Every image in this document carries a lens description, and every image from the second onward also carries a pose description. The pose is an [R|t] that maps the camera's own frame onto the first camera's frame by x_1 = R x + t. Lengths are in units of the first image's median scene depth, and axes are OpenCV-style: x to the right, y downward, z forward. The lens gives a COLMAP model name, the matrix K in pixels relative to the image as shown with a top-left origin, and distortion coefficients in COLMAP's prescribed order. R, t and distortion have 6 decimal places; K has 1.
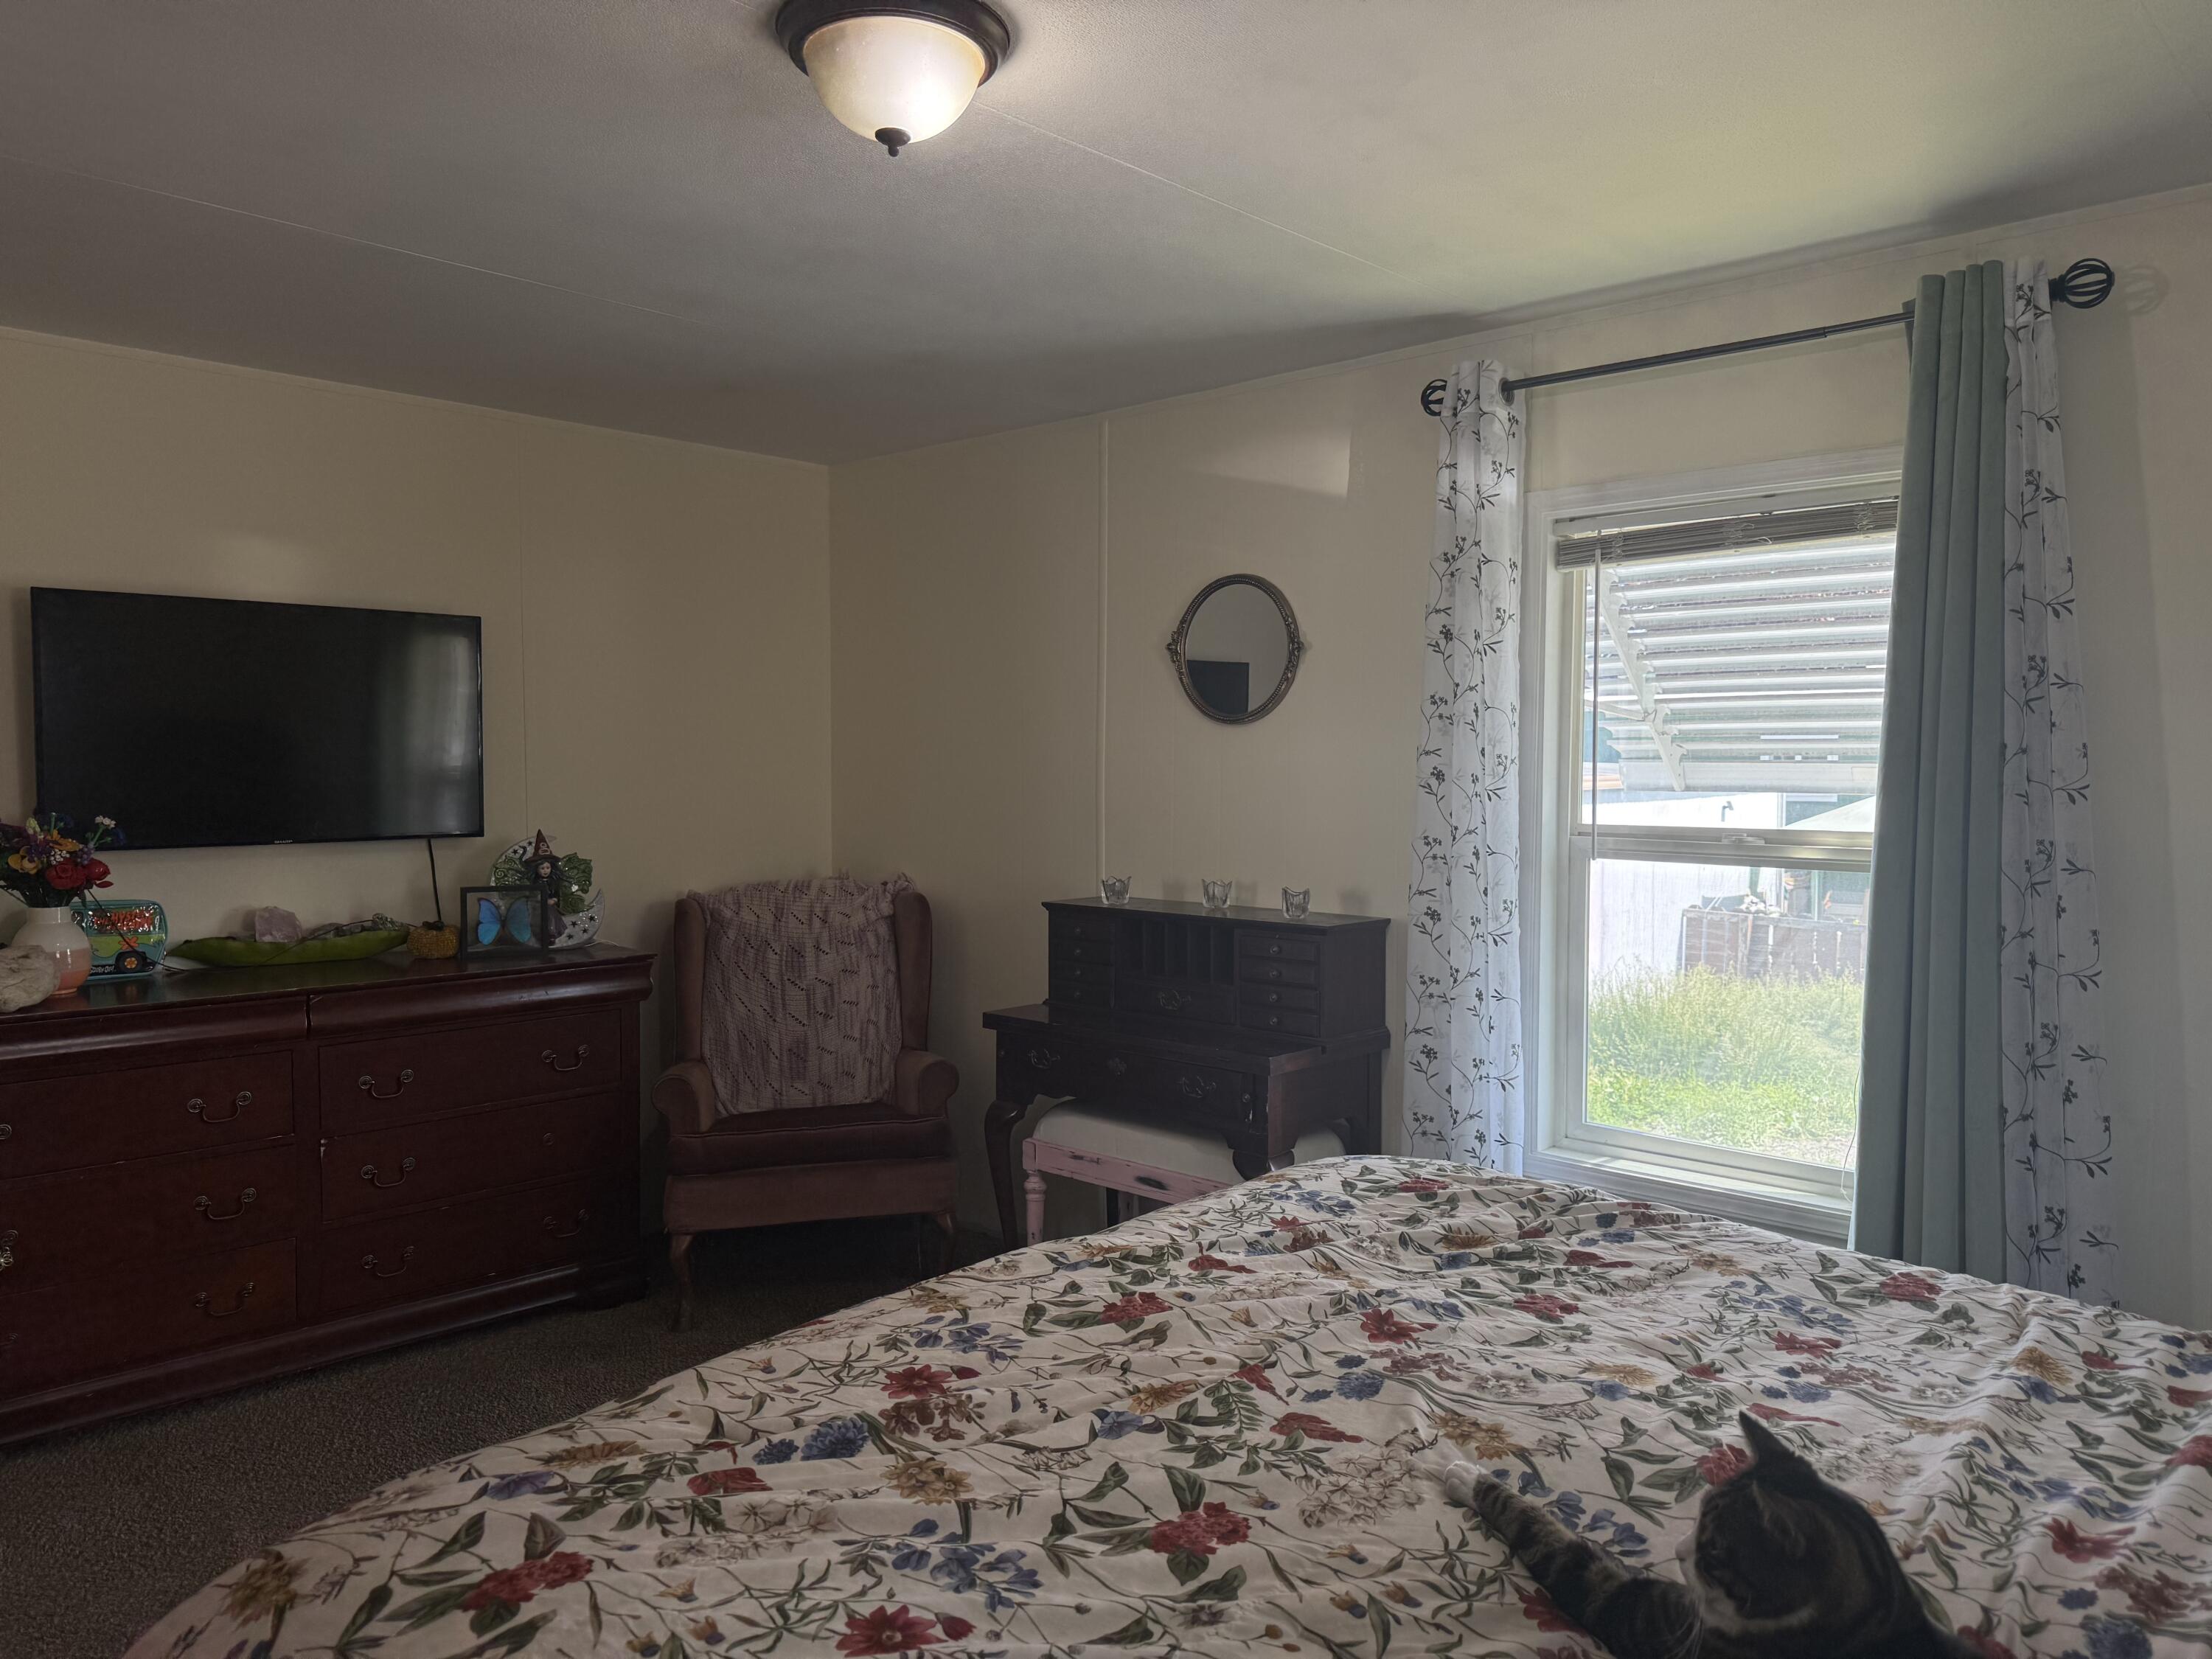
lens RADIAL K [[1575.6, 0, 1126.9], [0, 1575.6, 834.0], [0, 0, 1]] dist [0.052349, -0.057521]
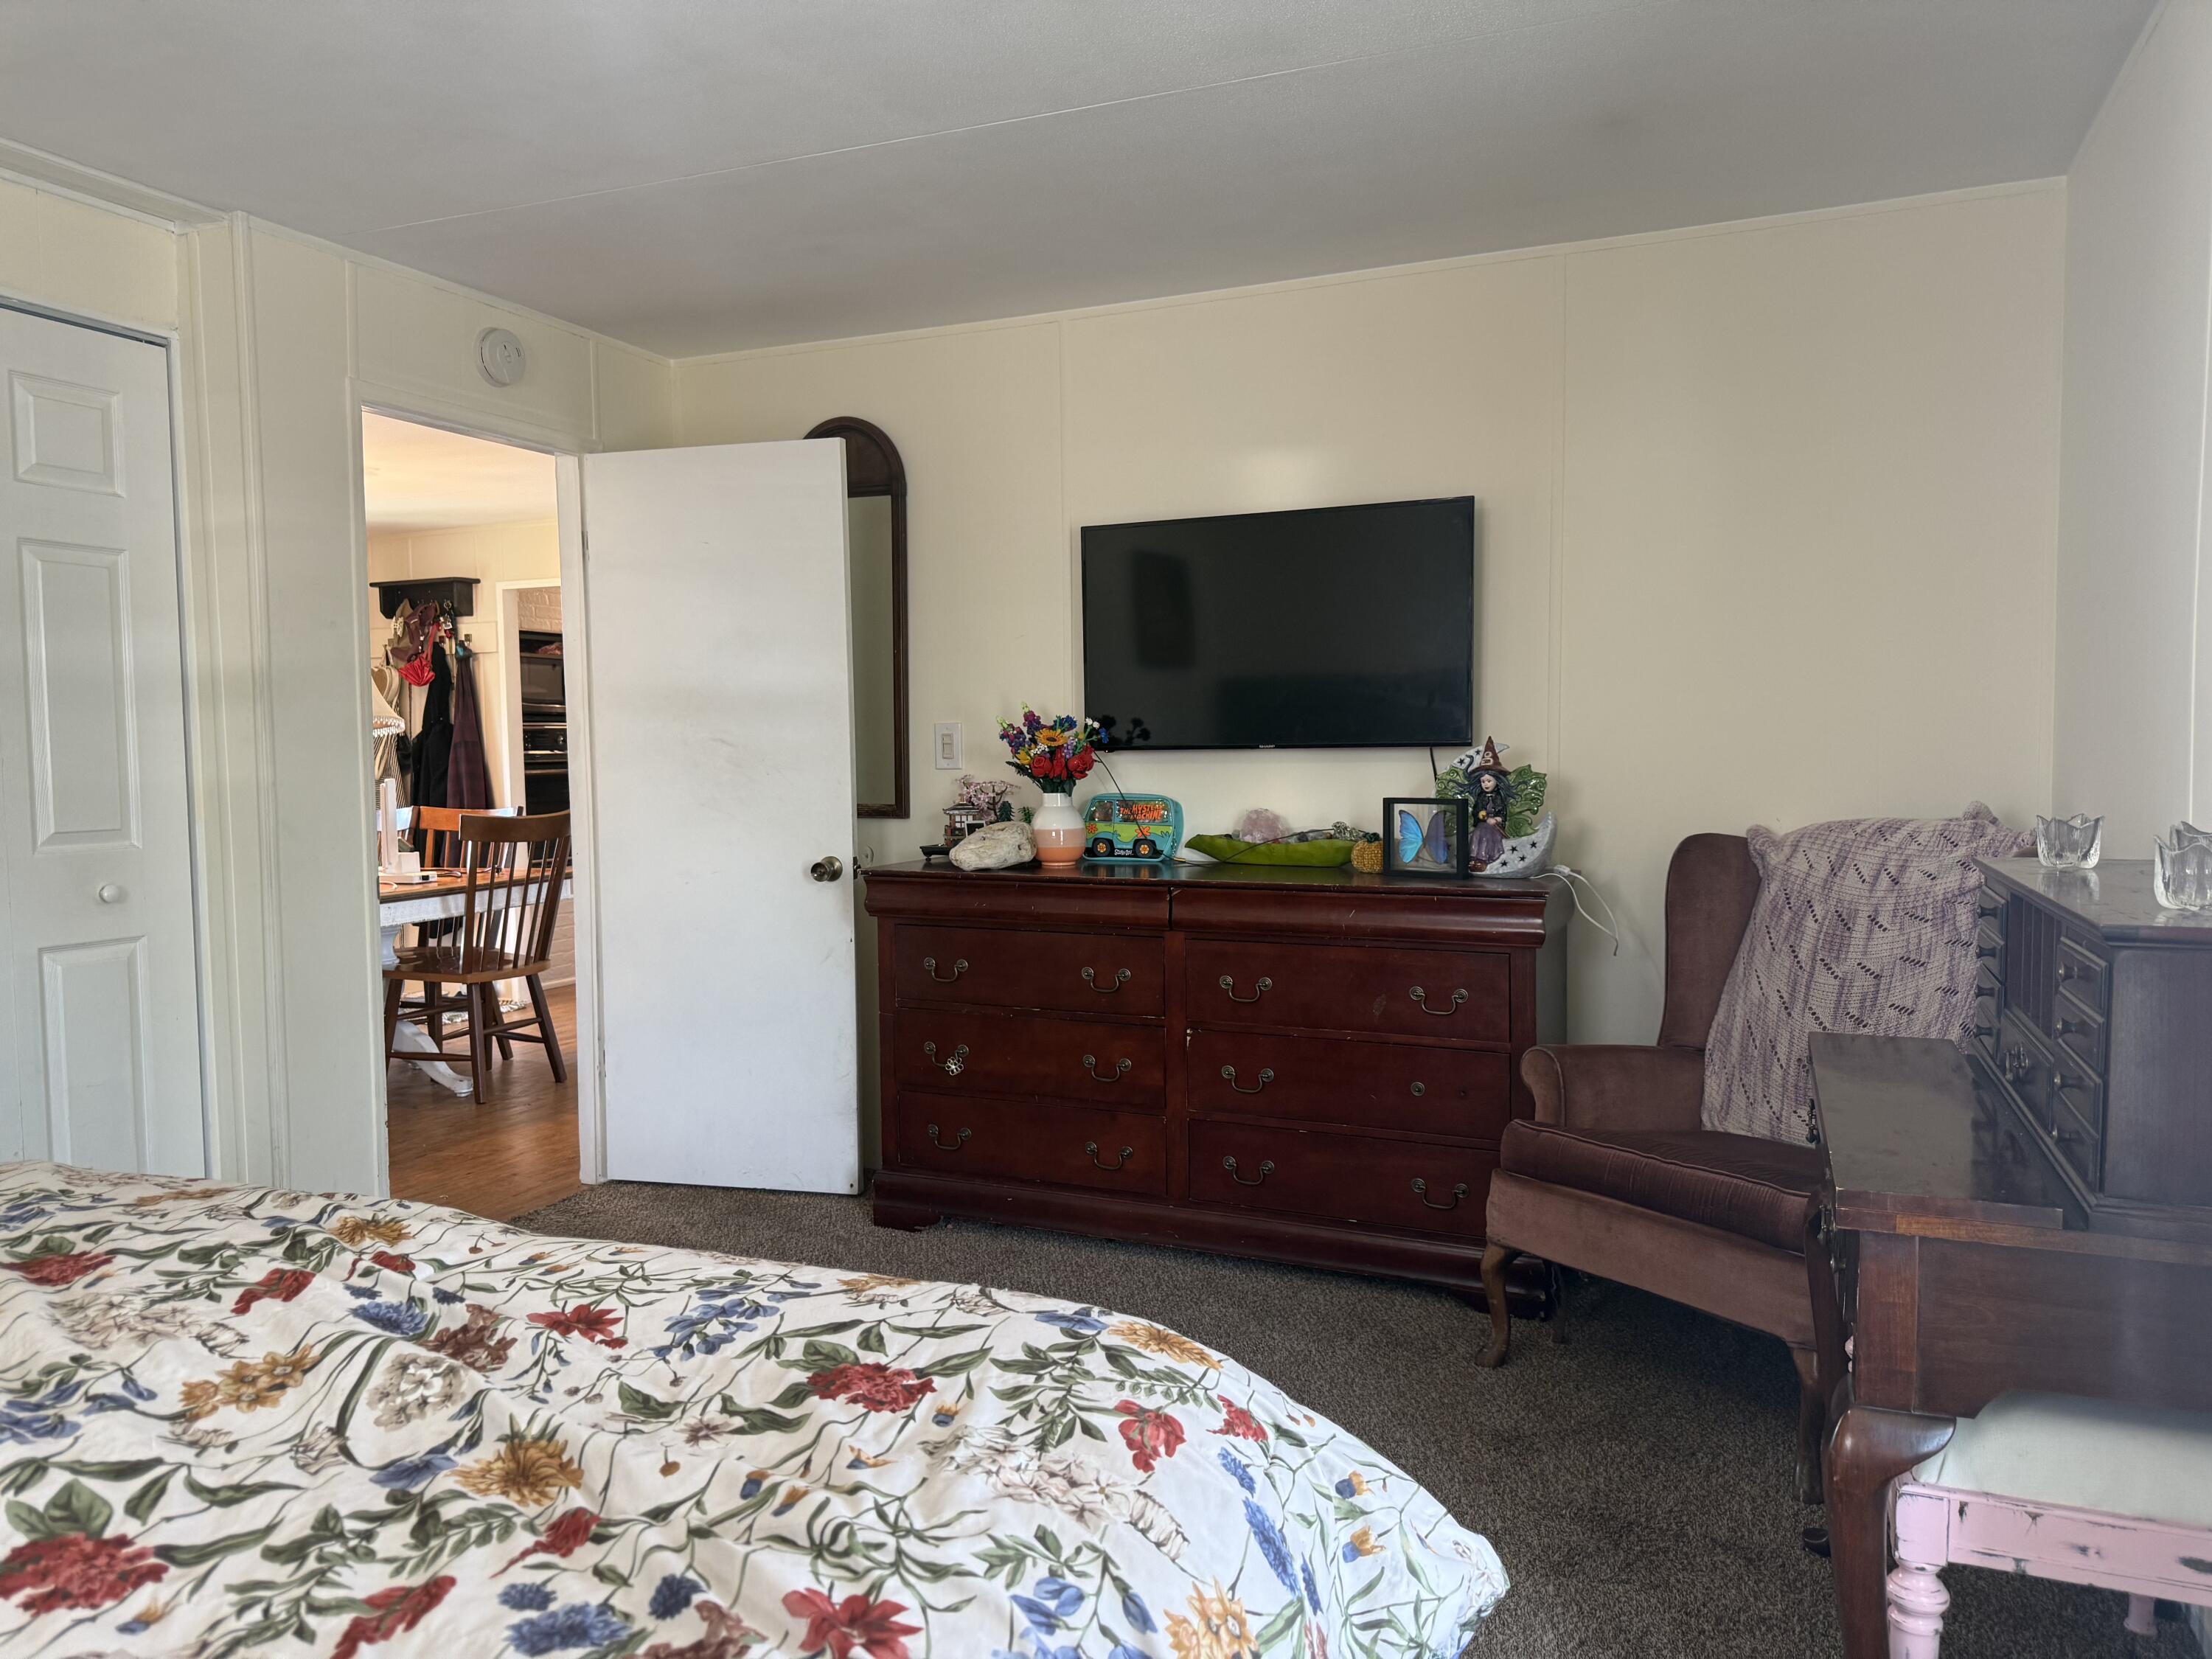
lens RADIAL K [[1575.6, 0, 1126.9], [0, 1575.6, 834.0], [0, 0, 1]] dist [0.052349, -0.057521]
pose [[0.283434, 0.045588, -0.957908, 0.394036], [-0.031911, 0.998765, 0.038091, 0.022974], [0.958461, 0.019771, 0.284539, 0.564874]]
